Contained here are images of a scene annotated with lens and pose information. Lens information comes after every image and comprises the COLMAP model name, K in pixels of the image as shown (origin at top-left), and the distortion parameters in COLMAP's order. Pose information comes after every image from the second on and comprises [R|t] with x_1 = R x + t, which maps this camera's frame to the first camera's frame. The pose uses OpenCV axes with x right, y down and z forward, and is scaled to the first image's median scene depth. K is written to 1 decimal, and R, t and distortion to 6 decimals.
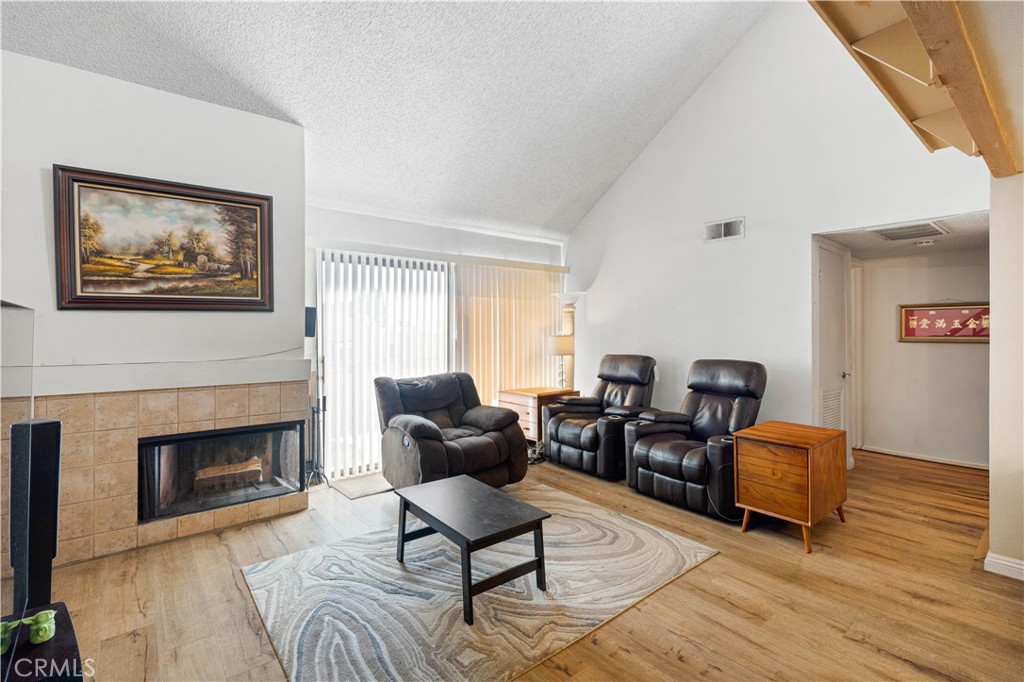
lens RADIAL K [[465.4, 0, 517.7], [0, 465.4, 330.7], [0, 0, 1]] dist [-0.004088, -0.000478]
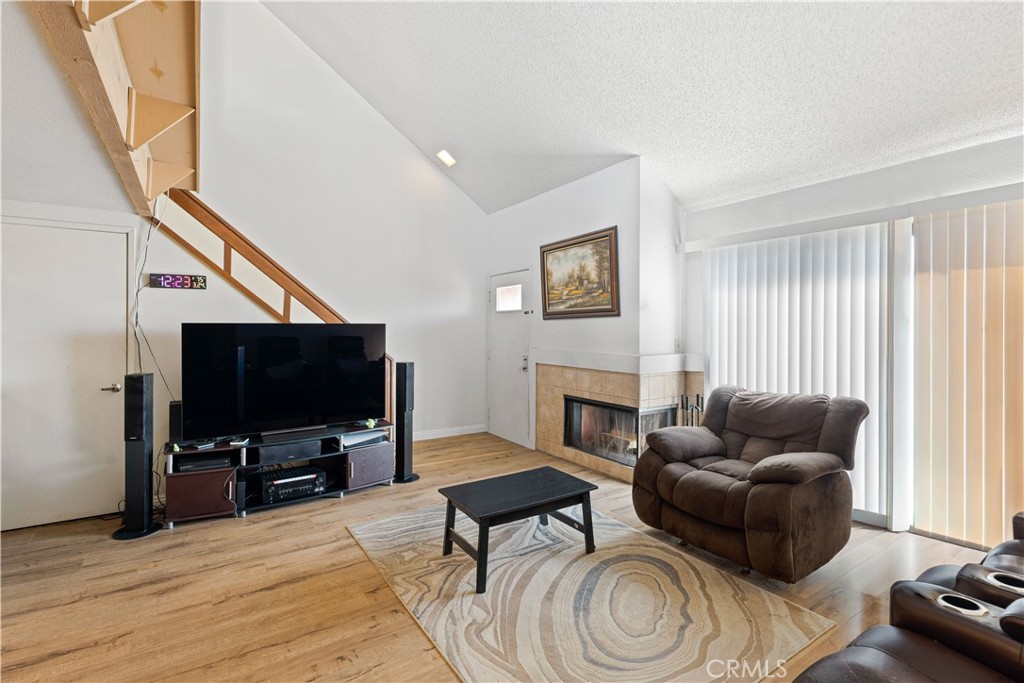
lens RADIAL K [[465.4, 0, 517.7], [0, 465.4, 331.2], [0, 0, 1]] dist [-0.004088, -0.000478]
pose [[-0.093607, 0.003601, -0.995603, 0.825049], [-0.003649, 0.999986, 0.003960, -0.004186], [0.995603, 0.004003, -0.093592, 0.924446]]
